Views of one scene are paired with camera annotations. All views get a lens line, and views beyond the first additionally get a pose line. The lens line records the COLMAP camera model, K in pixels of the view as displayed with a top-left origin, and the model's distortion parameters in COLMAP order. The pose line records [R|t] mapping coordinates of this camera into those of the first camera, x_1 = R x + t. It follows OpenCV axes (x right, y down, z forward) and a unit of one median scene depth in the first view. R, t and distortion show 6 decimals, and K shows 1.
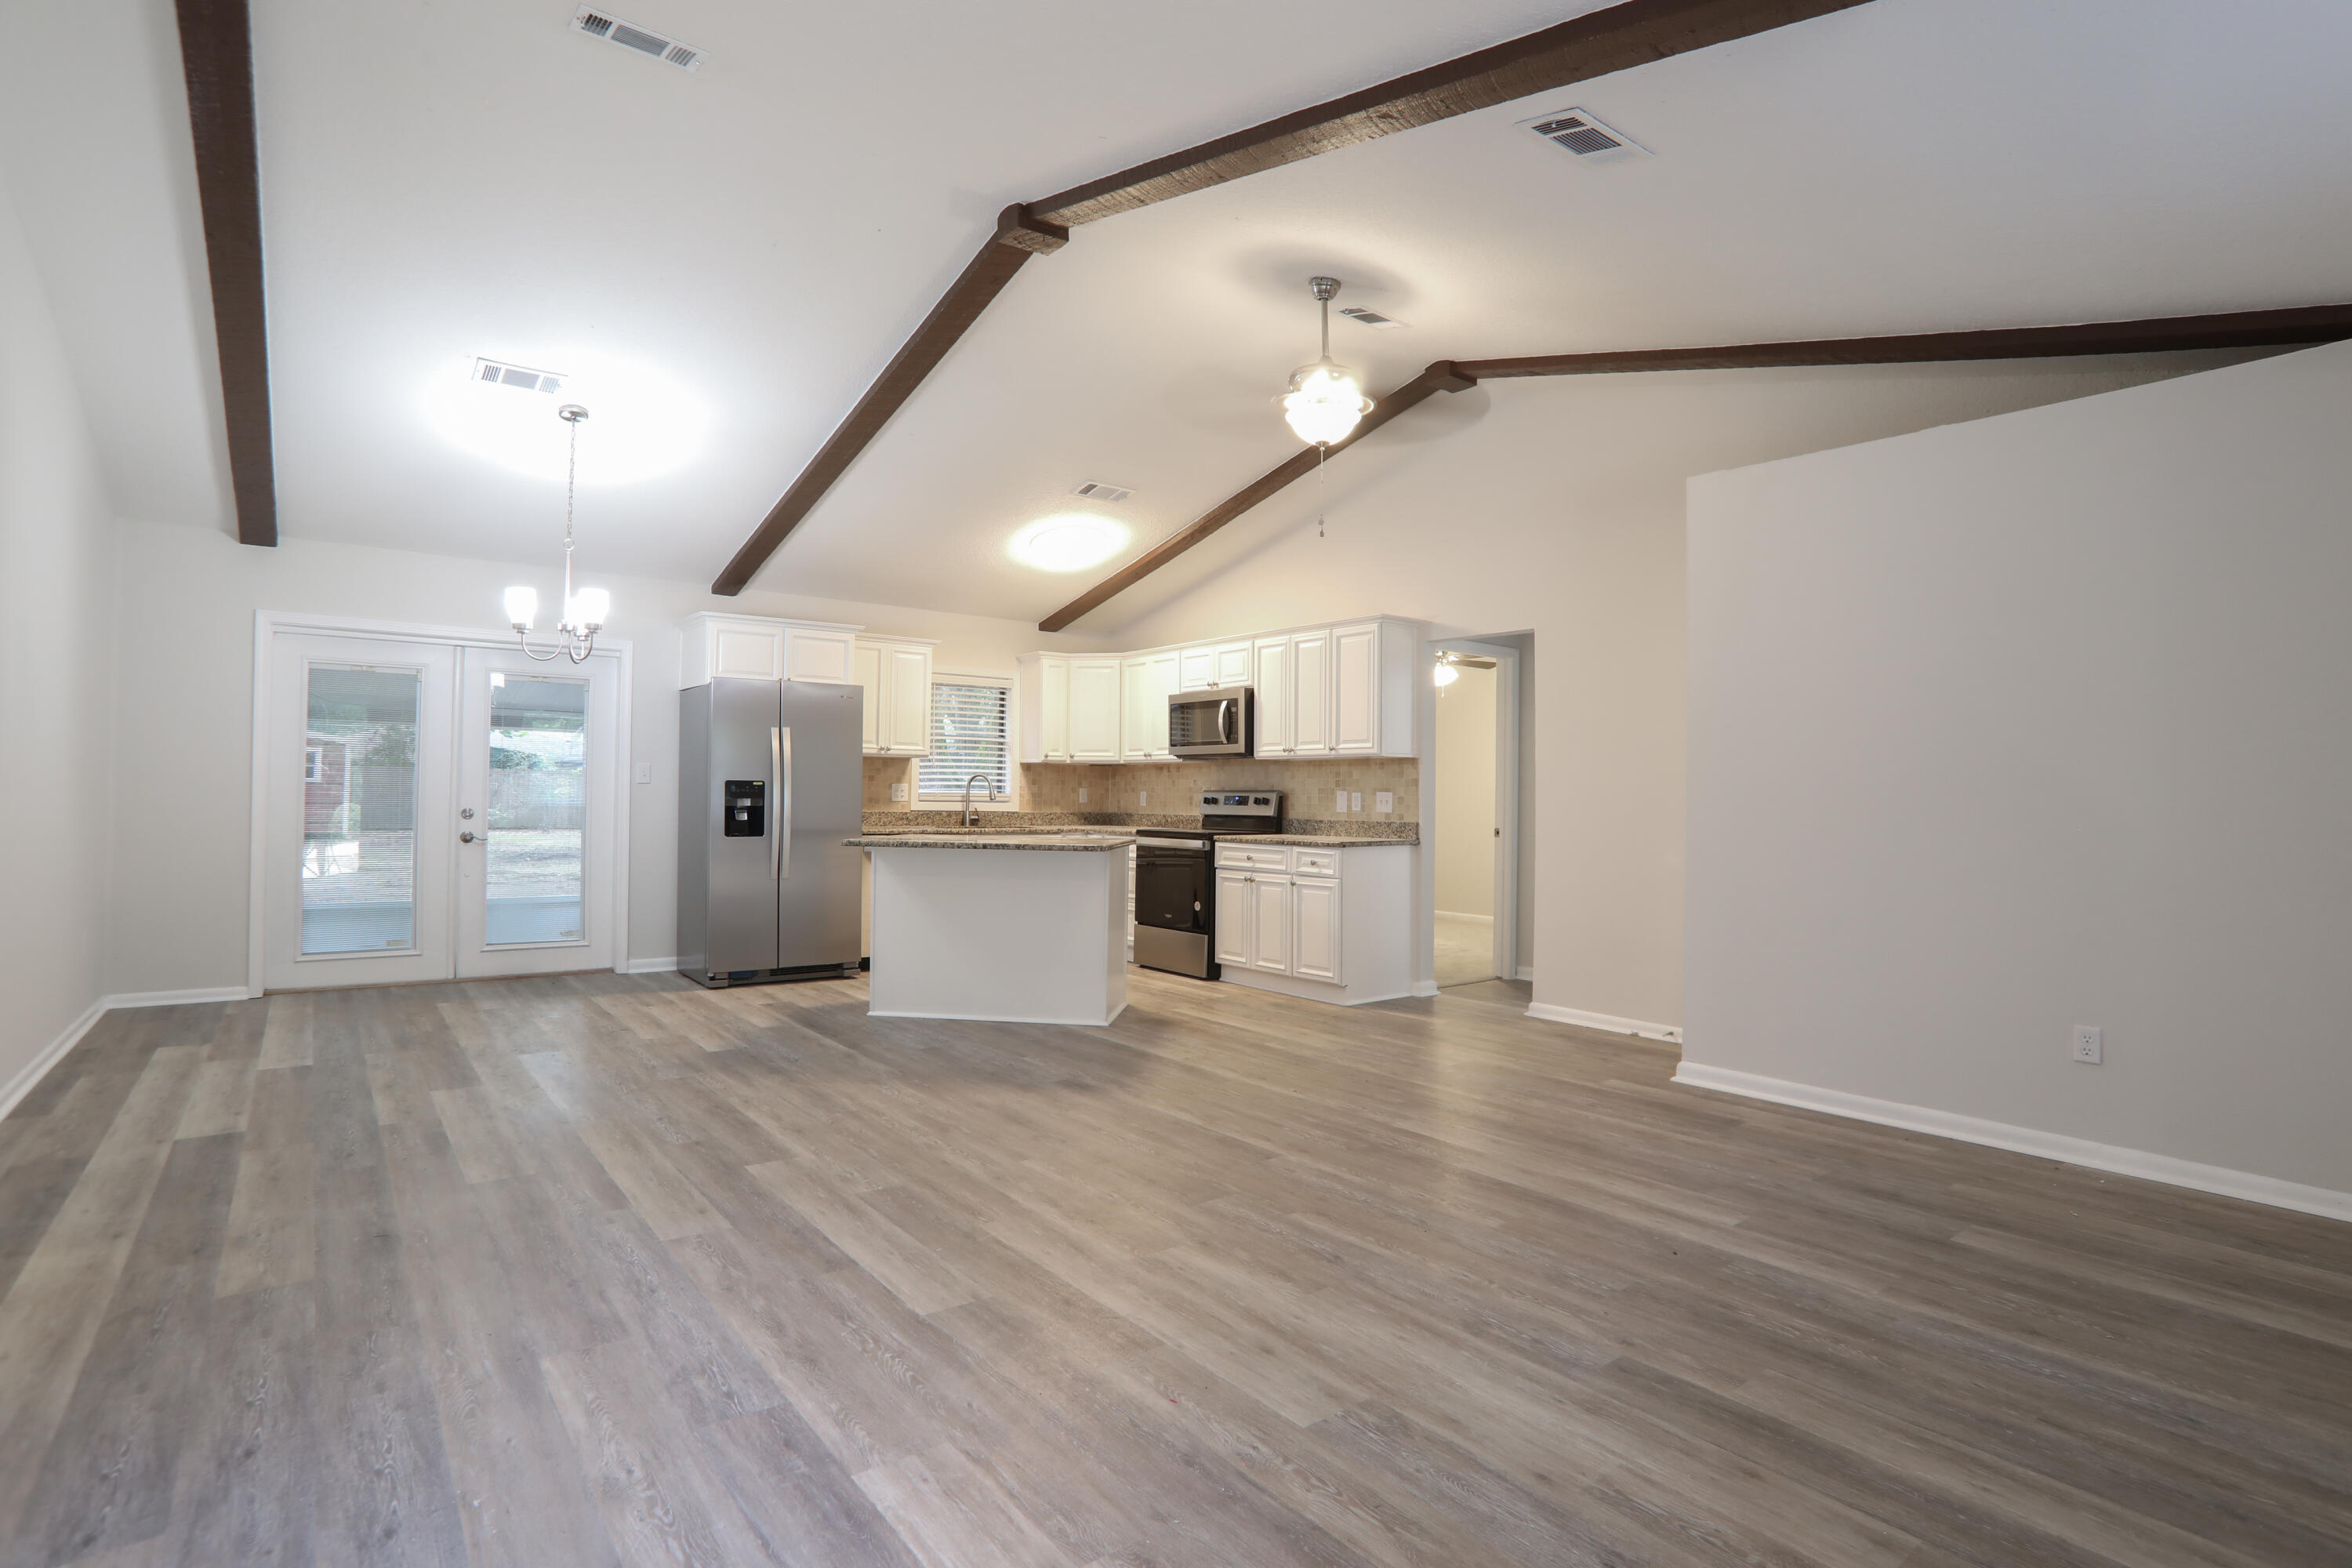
lens RADIAL K [[1155.0, 0, 1174.0], [0, 1155.0, 792.6], [0, 0, 1]] dist [-0.077575, 0.030874]
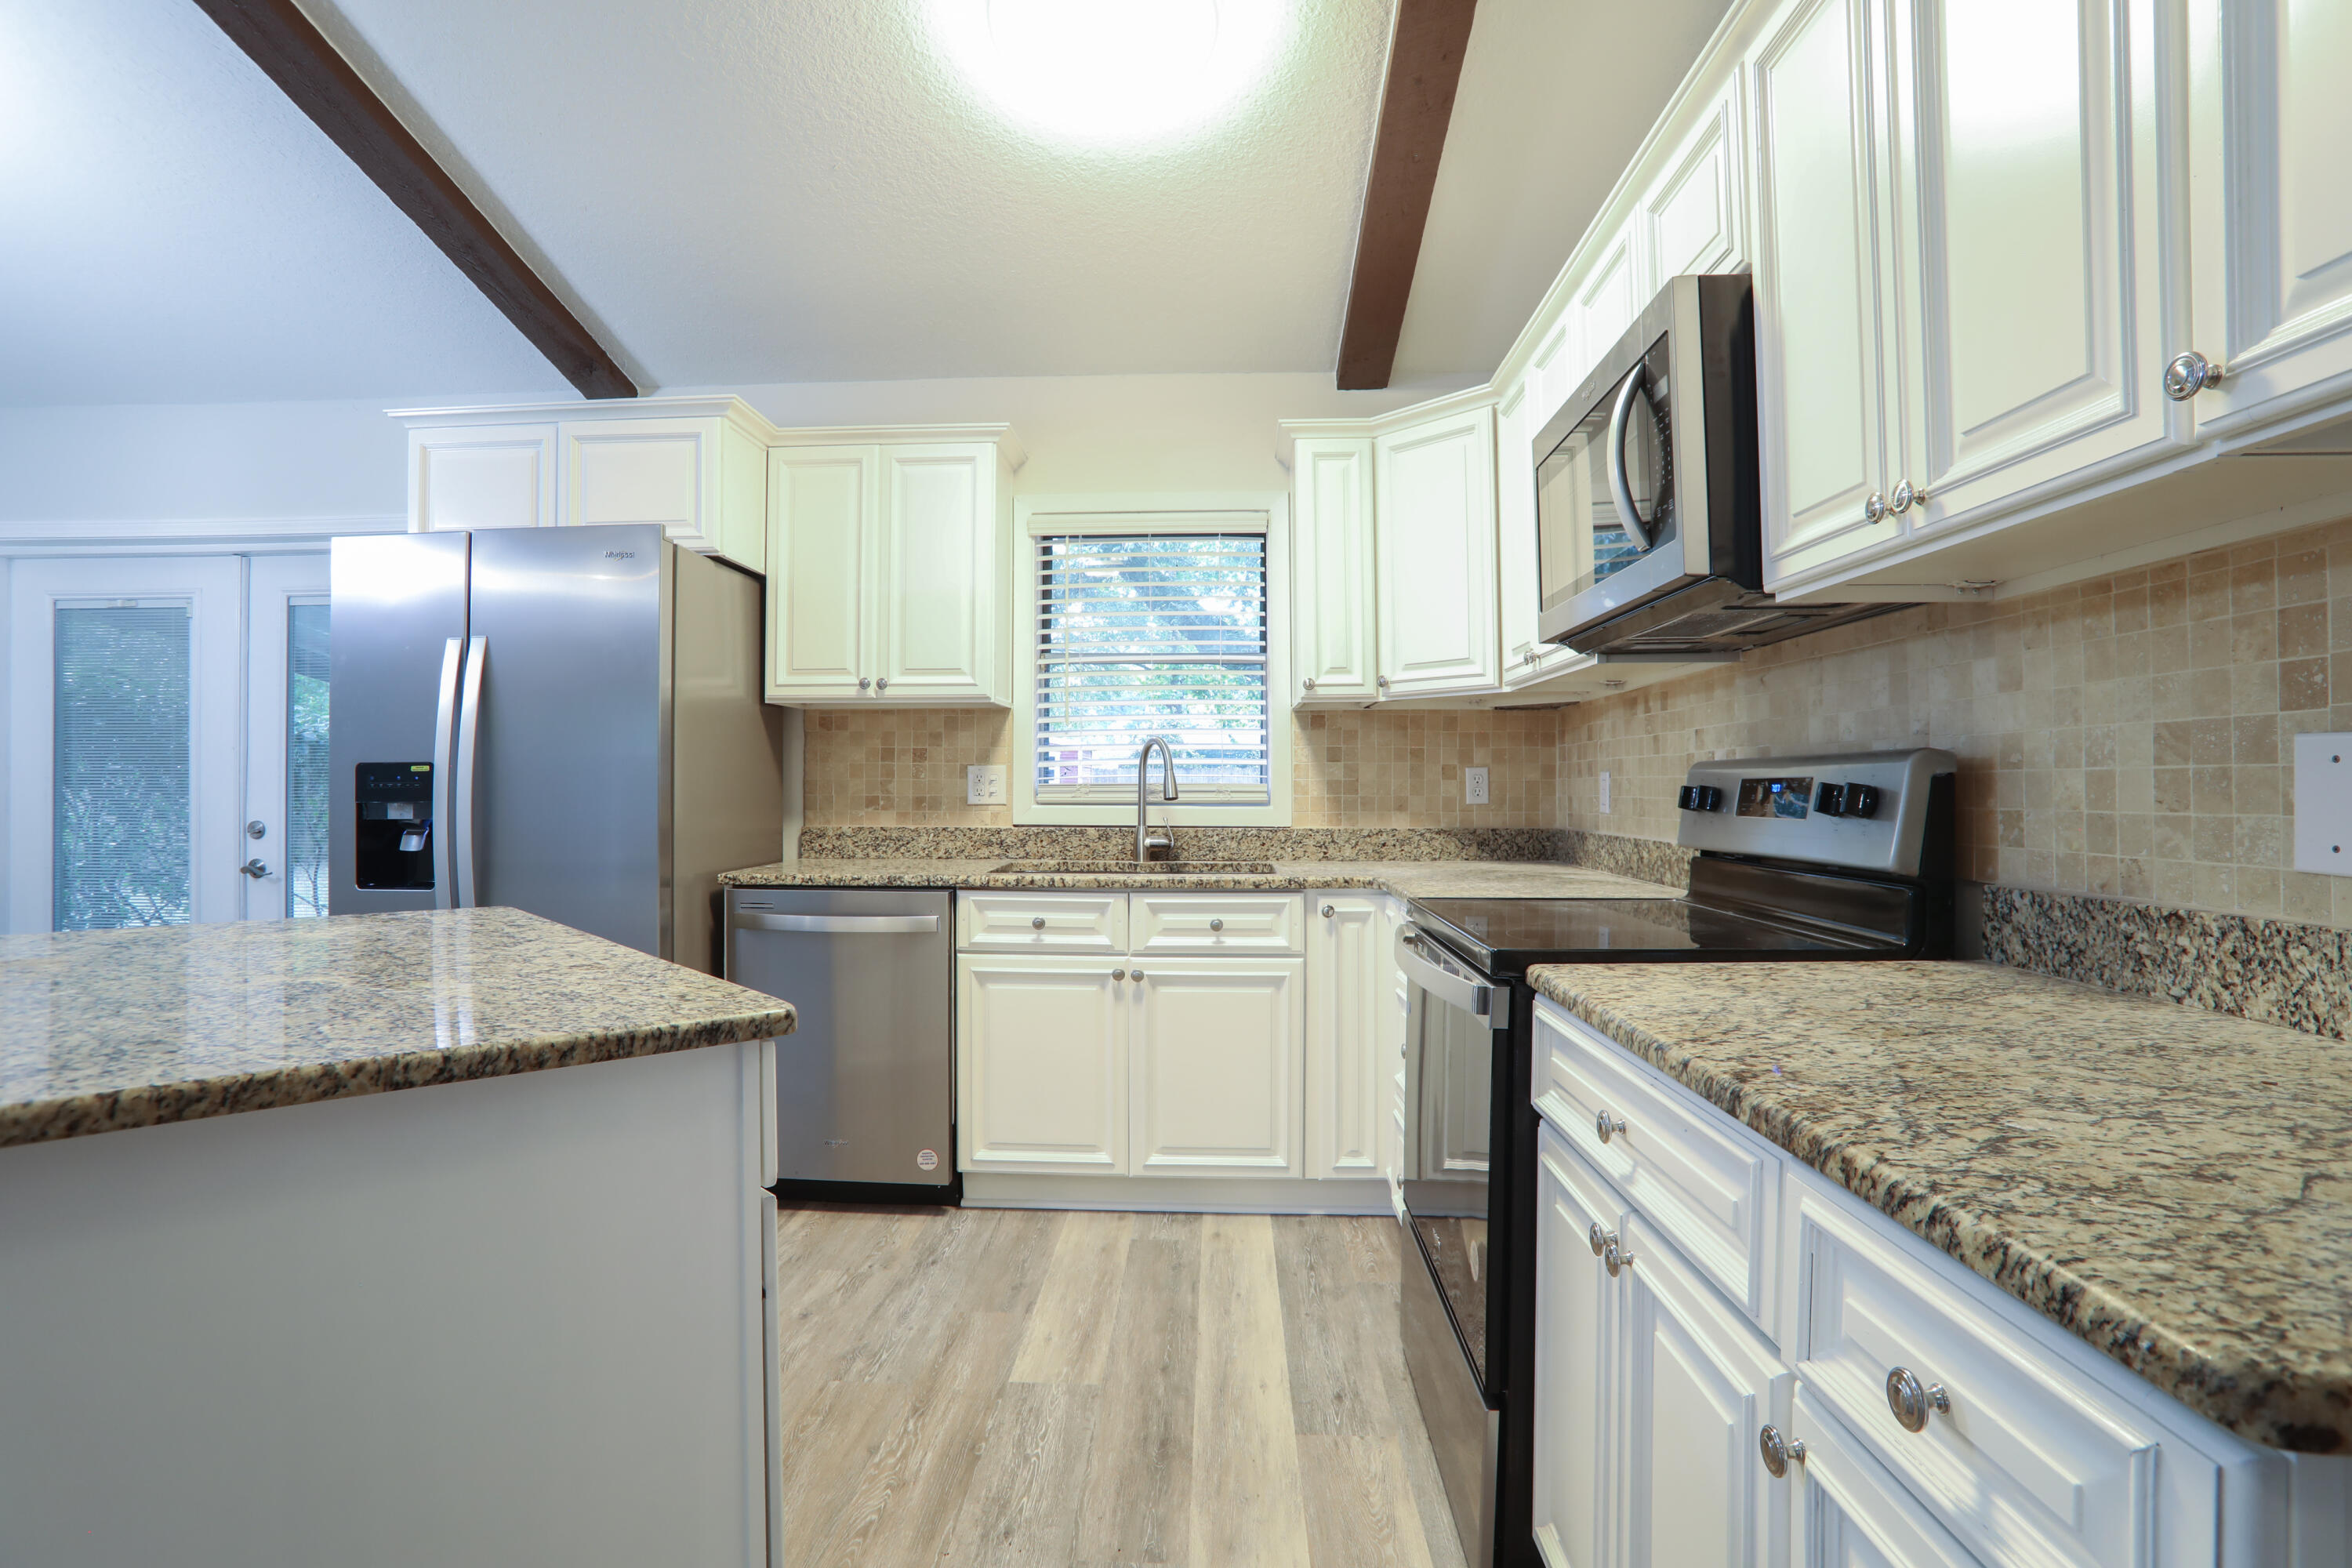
lens RADIAL K [[1155.0, 0, 1176.4], [0, 1155.0, 772.1], [0, 0, 1]] dist [-0.077575, 0.030874]
pose [[0.766390, -0.021317, -0.642021, 0.119009], [0.013236, 0.999761, -0.017396, 0.004194], [0.642239, 0.004834, 0.766489, 0.776739]]
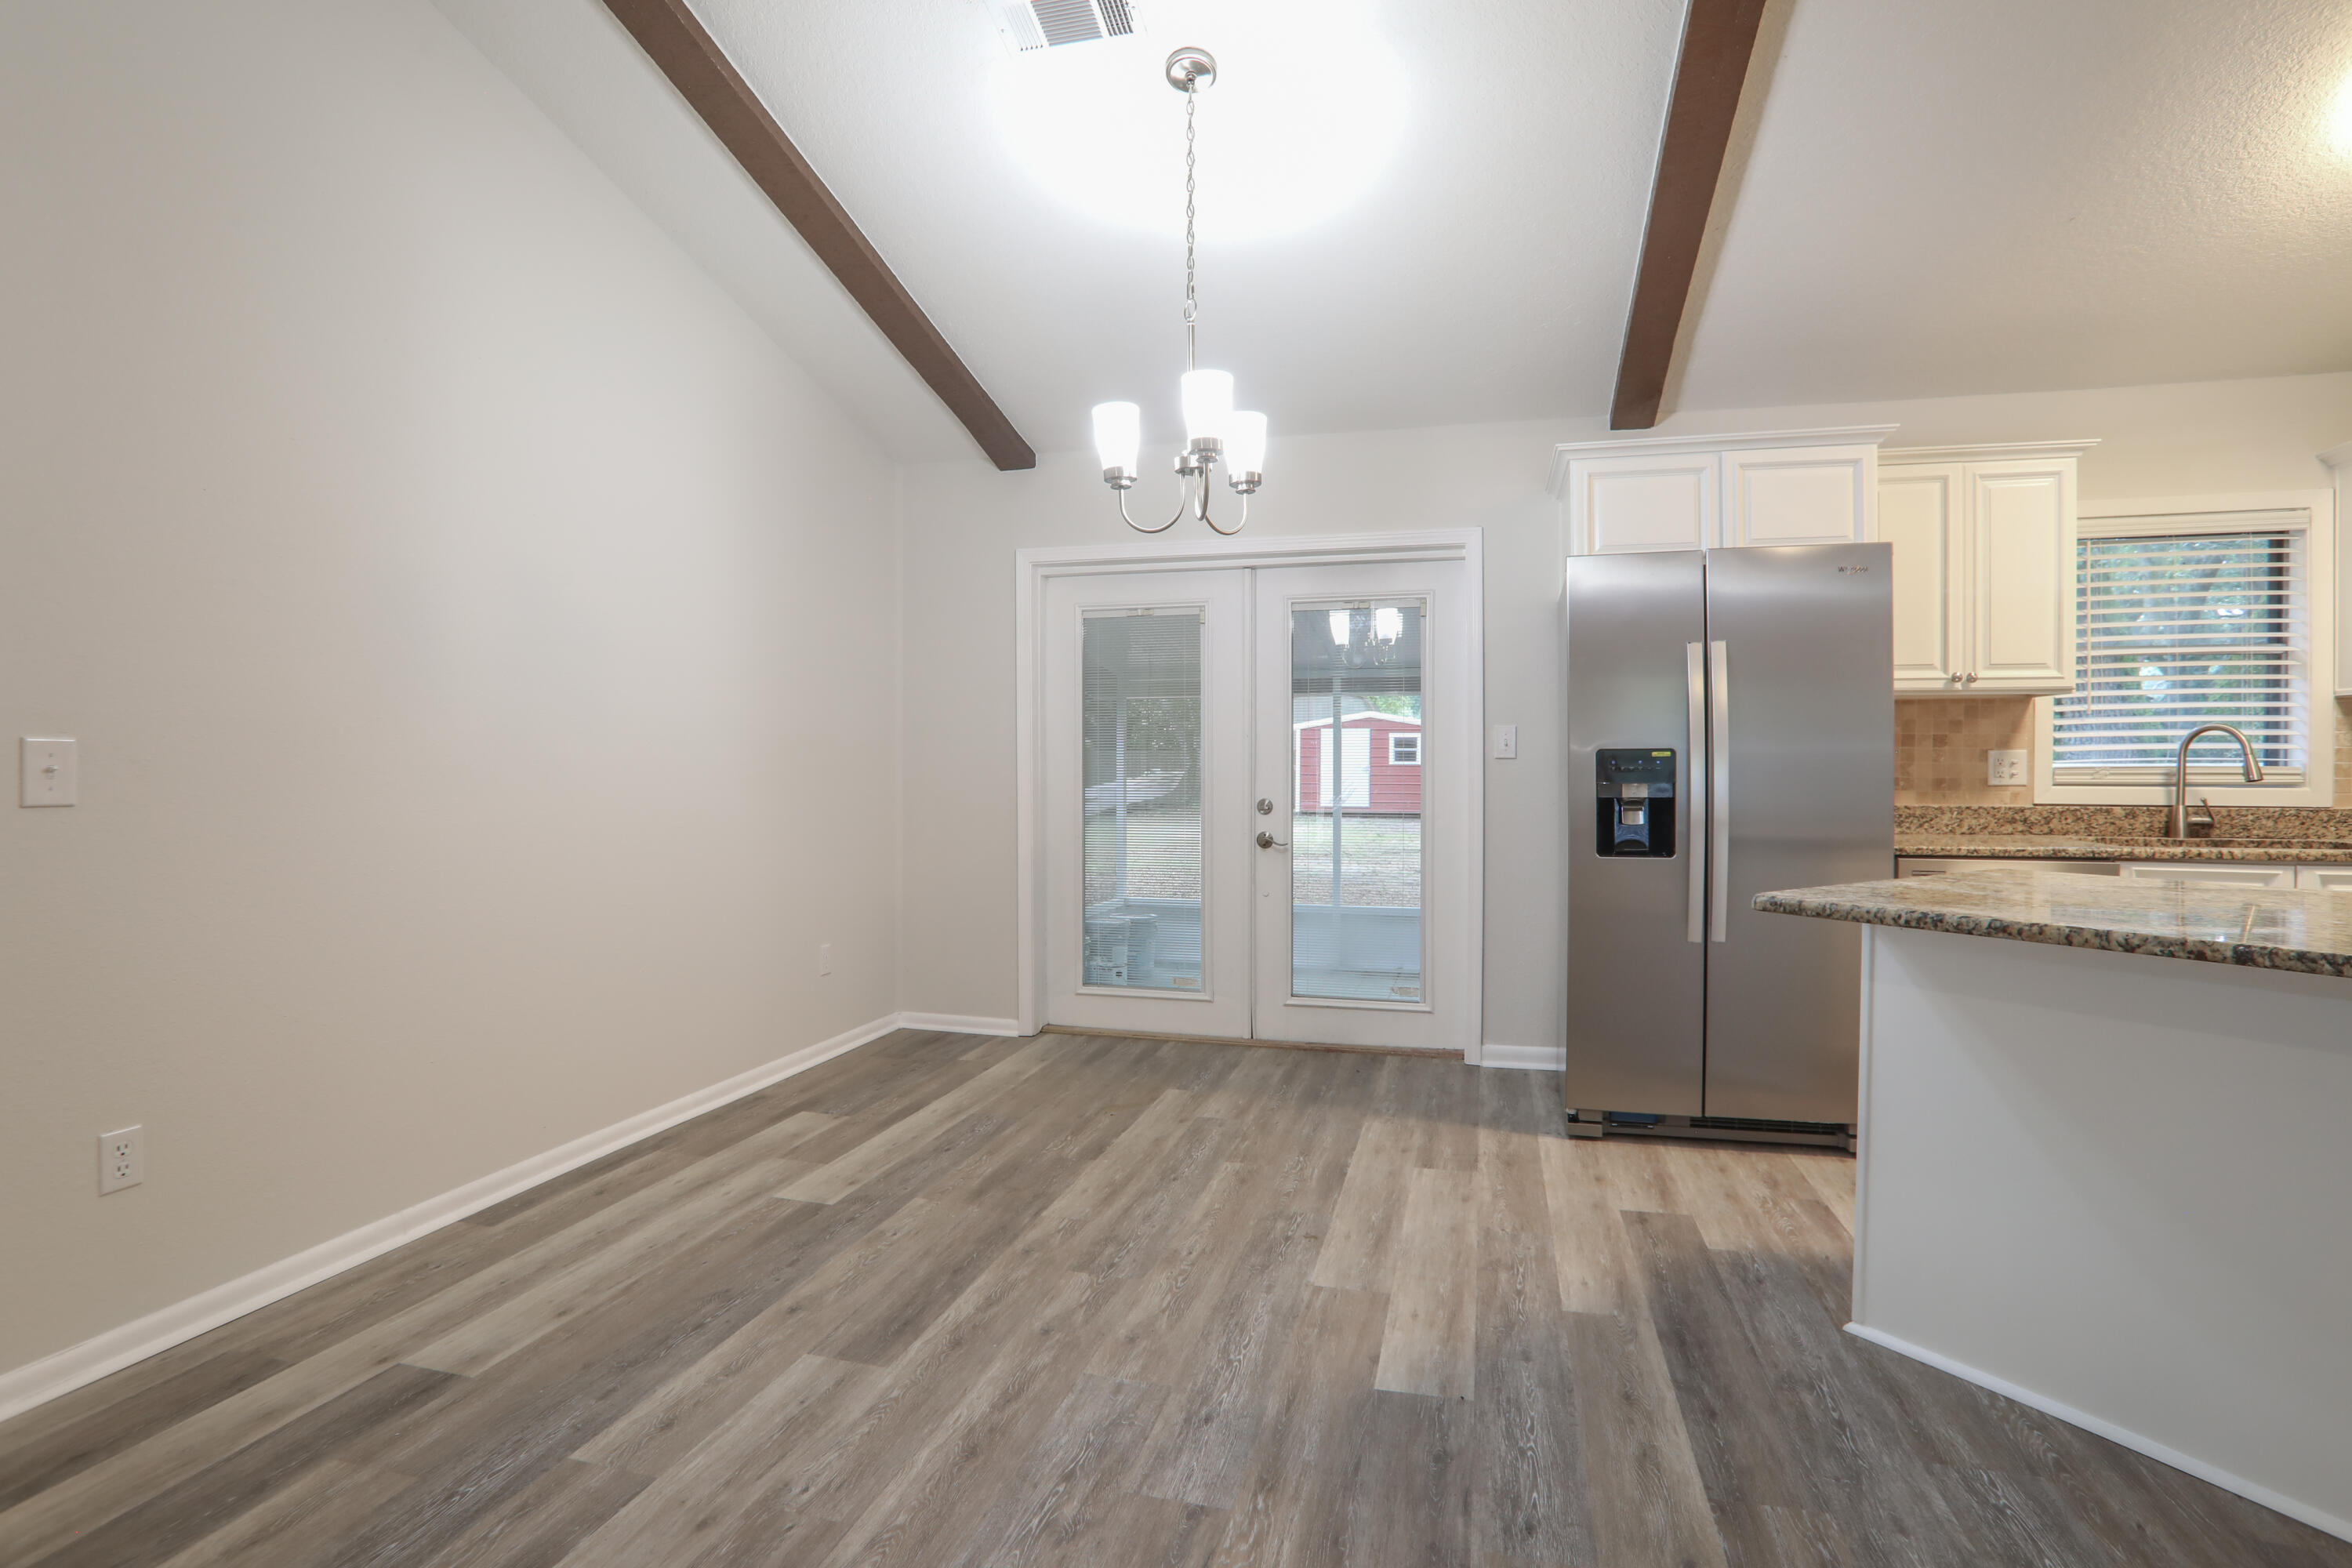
lens RADIAL K [[1155.0, 0, 1170.5], [0, 1155.0, 785.4], [0, 0, 1]] dist [-0.077575, 0.030874]
pose [[0.606113, -0.002137, -0.795376, -0.082433], [0.012257, 0.999903, 0.006654, -0.000068], [0.795284, -0.013782, 0.606080, 0.466837]]
